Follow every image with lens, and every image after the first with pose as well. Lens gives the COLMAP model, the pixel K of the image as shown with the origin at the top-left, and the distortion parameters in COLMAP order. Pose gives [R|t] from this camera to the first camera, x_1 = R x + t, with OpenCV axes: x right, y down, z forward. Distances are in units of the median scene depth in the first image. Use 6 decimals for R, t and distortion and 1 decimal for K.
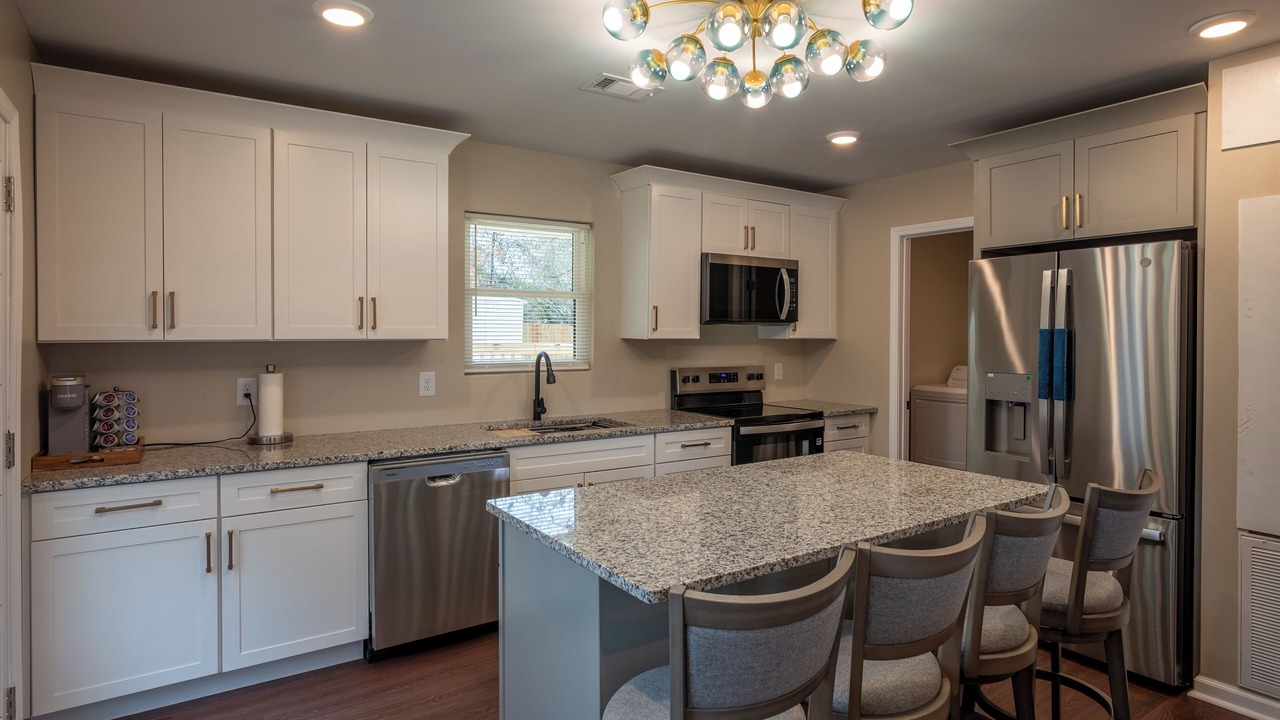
lens RADIAL K [[756.5, 0, 634.3], [0, 756.5, 323.0], [0, 0, 1]] dist [-0.004322, 0.002938]
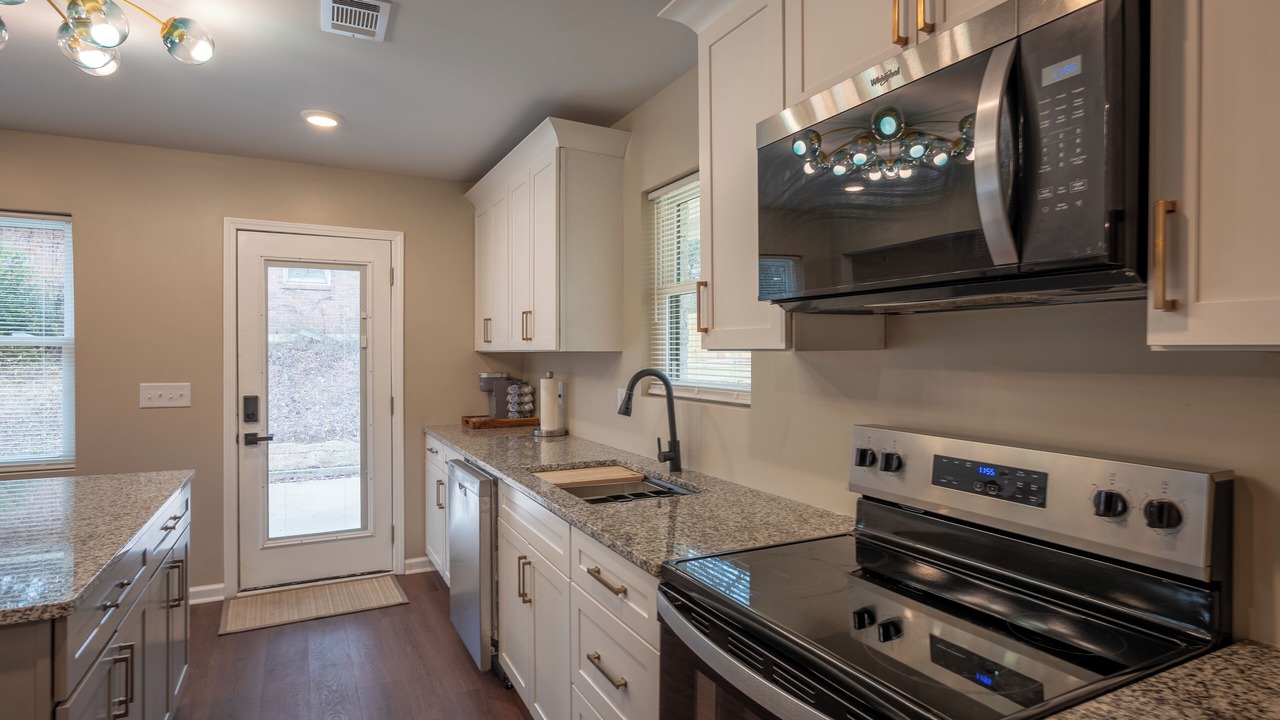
lens RADIAL K [[688.8, 0, 640.0], [0, 688.8, 360.0], [0, 0, 1]] dist [0.000307, 0.000320]
pose [[-0.158551, 0.008805, -0.987312, 0.506876], [0.010812, 0.999916, 0.007181, 0.025068], [0.987292, -0.009536, -0.158632, 1.111014]]
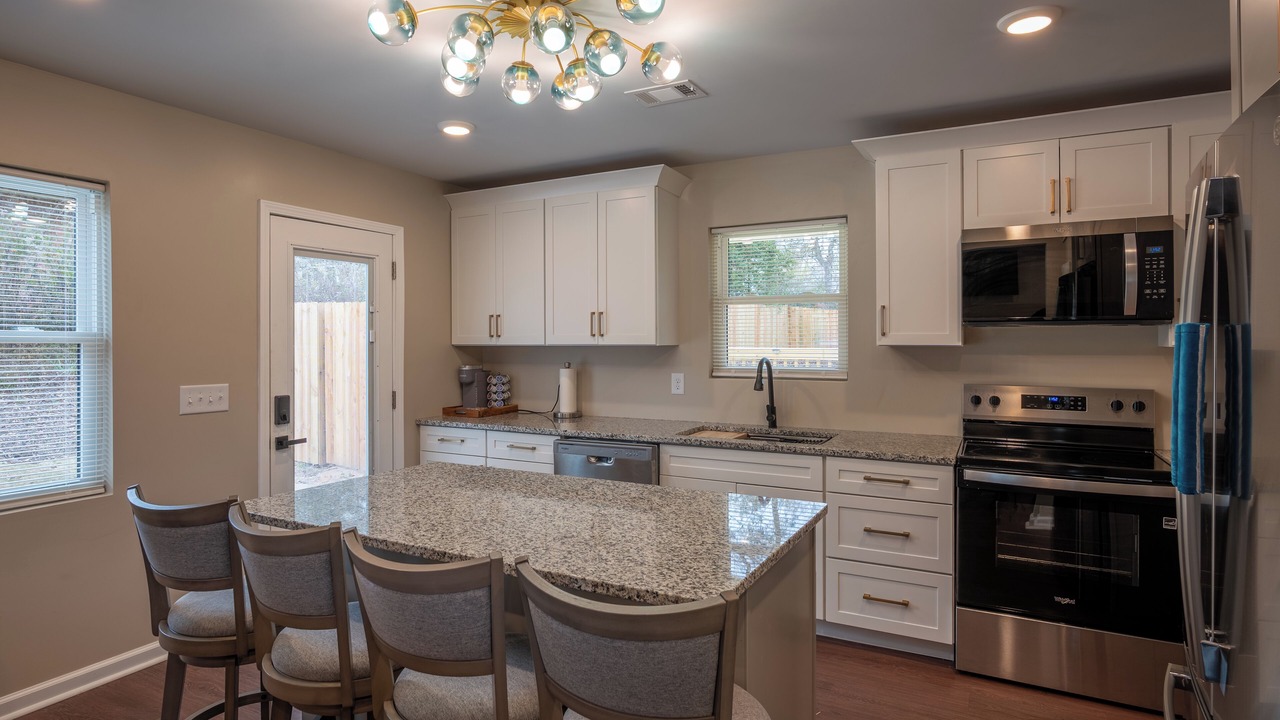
lens RADIAL K [[701.8, 0, 642.1], [0, 701.8, 344.1], [0, 0, 1]] dist [-0.001113, -0.000218]
pose [[0.438710, 0.002719, -0.898625, 0.647928], [0.014452, 0.999845, 0.010081, 0.008282], [0.898513, -0.017410, 0.438602, 0.466846]]
